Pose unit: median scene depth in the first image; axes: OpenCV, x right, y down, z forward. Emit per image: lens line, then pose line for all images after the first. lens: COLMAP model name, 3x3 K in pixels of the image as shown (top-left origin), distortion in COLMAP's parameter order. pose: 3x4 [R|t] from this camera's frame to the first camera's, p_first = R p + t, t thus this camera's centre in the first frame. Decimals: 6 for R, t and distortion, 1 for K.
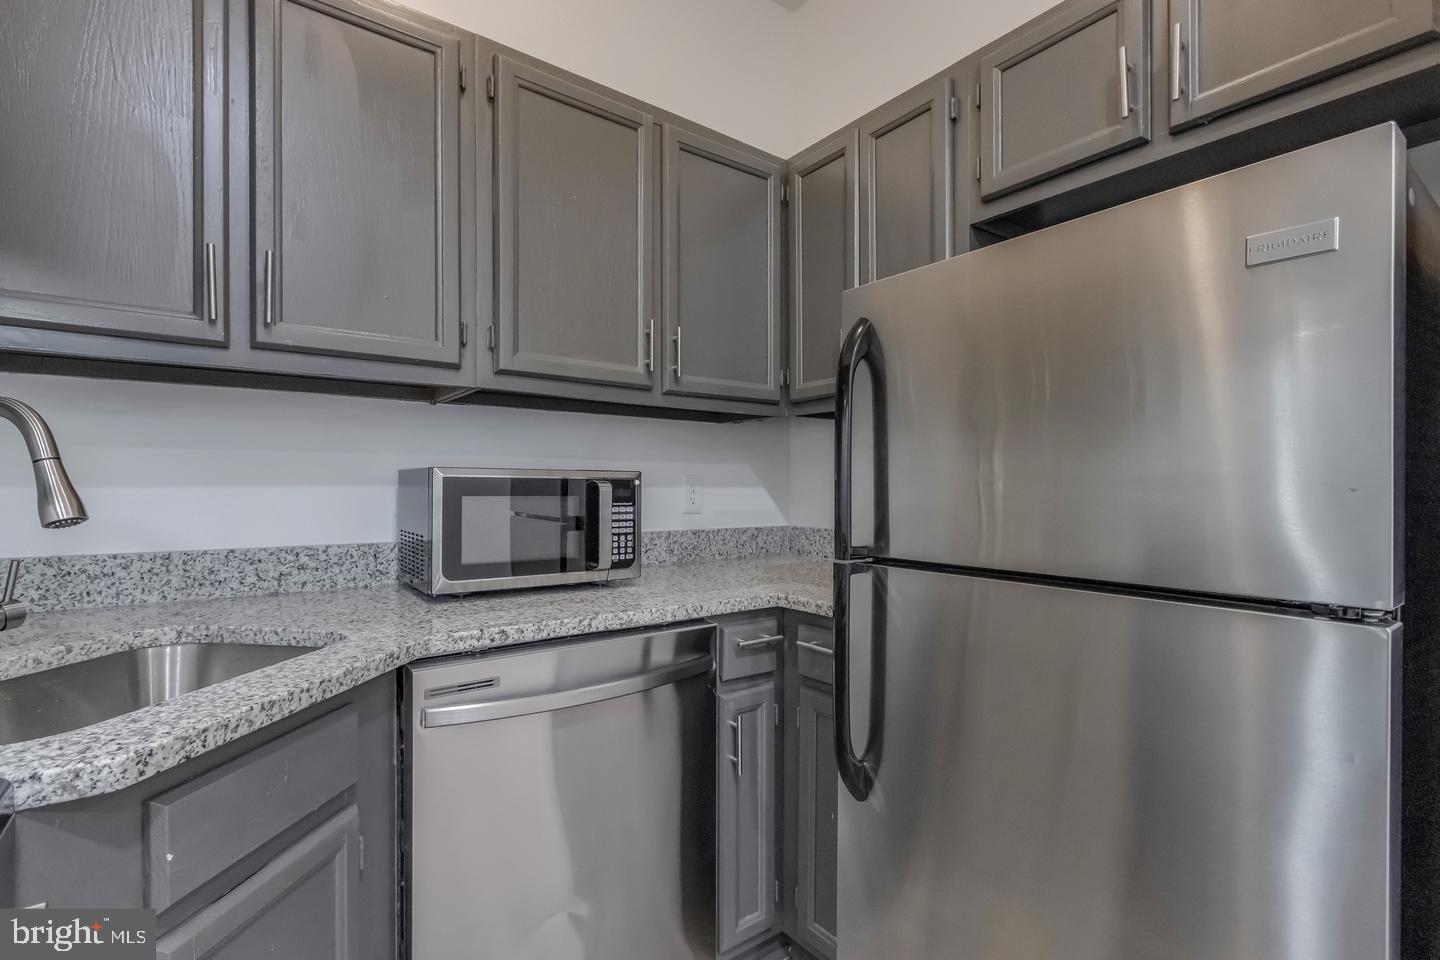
lens RADIAL K [[663.3, 0, 711.9], [0, 663.3, 489.8], [0, 0, 1]] dist [0.002749, -0.000516]
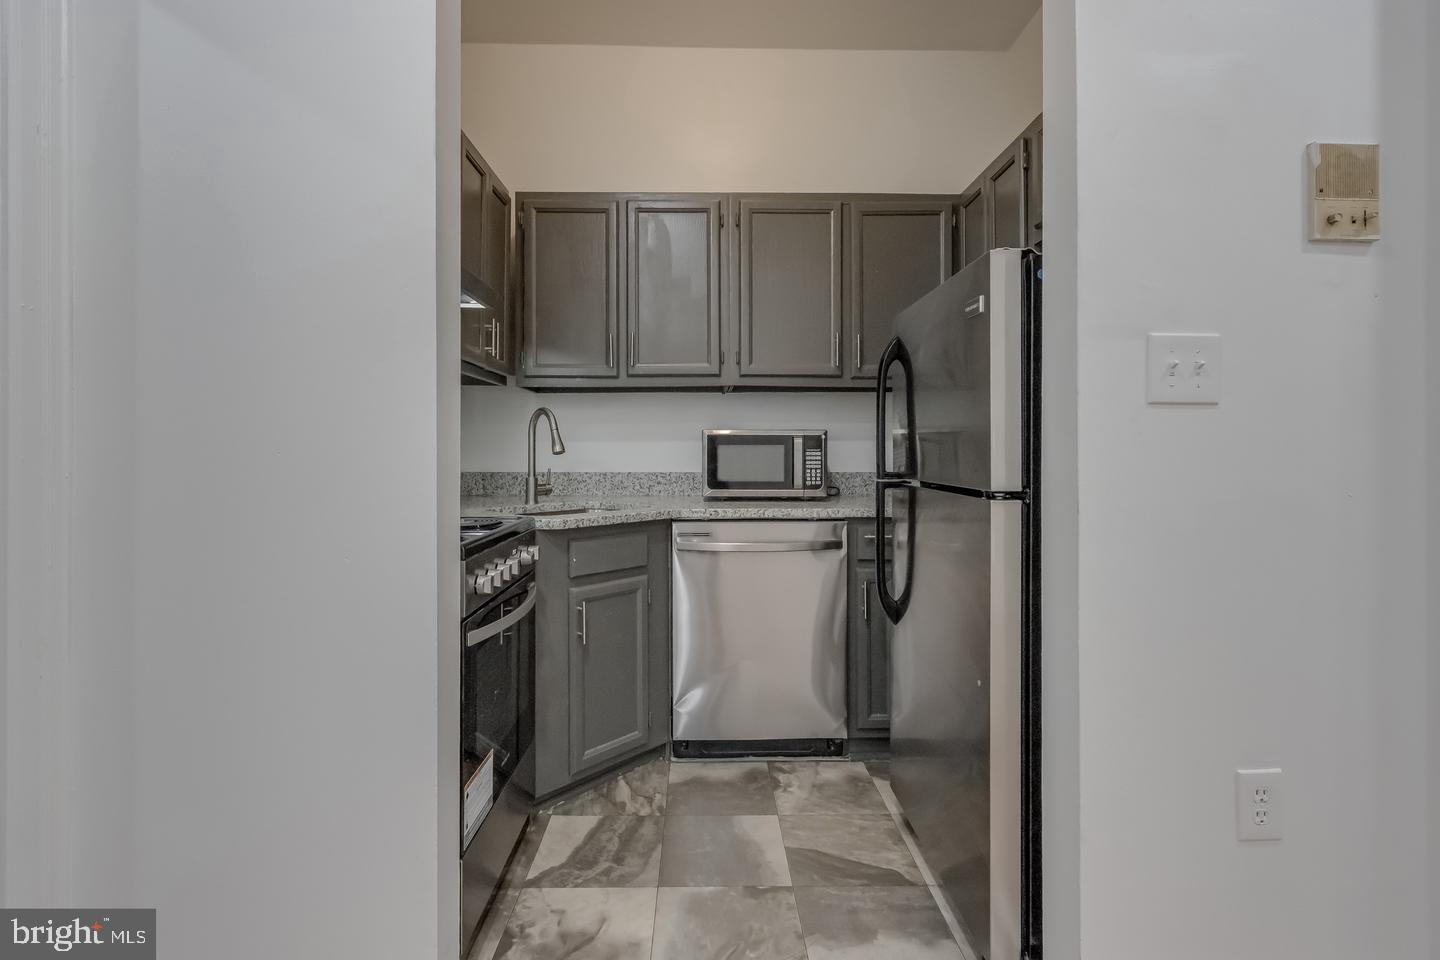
lens RADIAL K [[621.7, 0, 713.5], [0, 621.7, 446.1], [0, 0, 1]] dist [-0.030048, -0.000092]
pose [[0.820222, -0.005989, -0.572014, 0.593492], [0.002551, 0.999974, -0.006811, 0.023627], [0.572040, 0.004128, 0.820215, -0.429330]]
